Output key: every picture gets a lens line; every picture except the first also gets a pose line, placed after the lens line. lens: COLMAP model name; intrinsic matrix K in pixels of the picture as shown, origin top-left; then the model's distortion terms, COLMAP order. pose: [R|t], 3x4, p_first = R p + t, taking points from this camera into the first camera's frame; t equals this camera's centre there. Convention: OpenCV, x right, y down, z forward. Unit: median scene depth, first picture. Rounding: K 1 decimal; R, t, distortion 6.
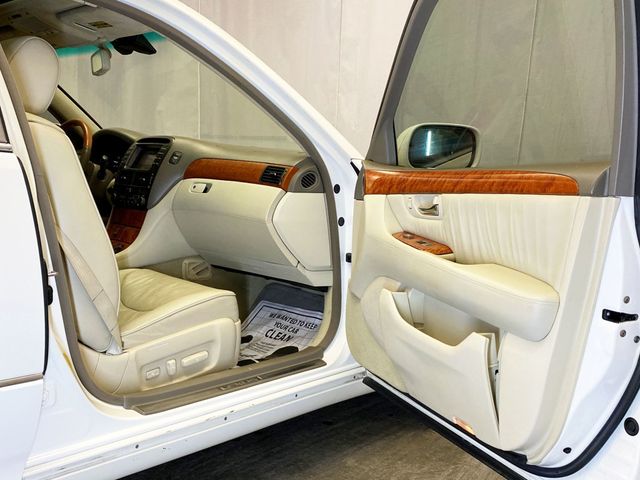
lens RADIAL K [[659.7, 0, 320.0], [0, 659.7, 240.0], [0, 0, 1]] dist [0.171265, -0.486266]
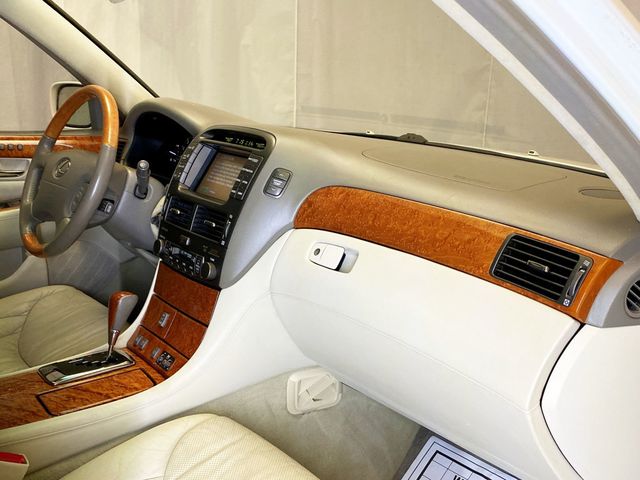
lens RADIAL K [[659.7, 0, 320.0], [0, 659.7, 240.0], [0, 0, 1]] dist [0.171265, -0.486266]
pose [[0.992236, 0.030148, -0.120656, -0.129768], [-0.016686, 0.993673, 0.111066, -0.134952], [0.123241, -0.108190, 0.986462, 0.537035]]
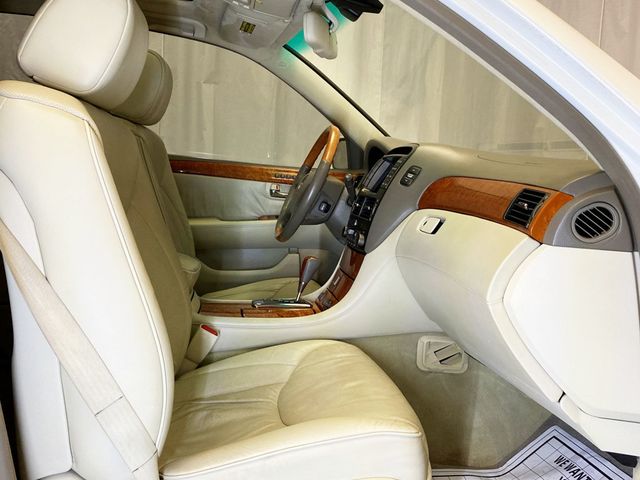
lens RADIAL K [[659.7, 0, 320.0], [0, 659.7, 240.0], [0, 0, 1]] dist [0.171265, -0.486266]
pose [[0.798731, 0.072935, -0.597251, 0.094250], [-0.101572, 0.994725, -0.014363, -0.044765], [0.593053, 0.072136, 0.801926, 0.446380]]
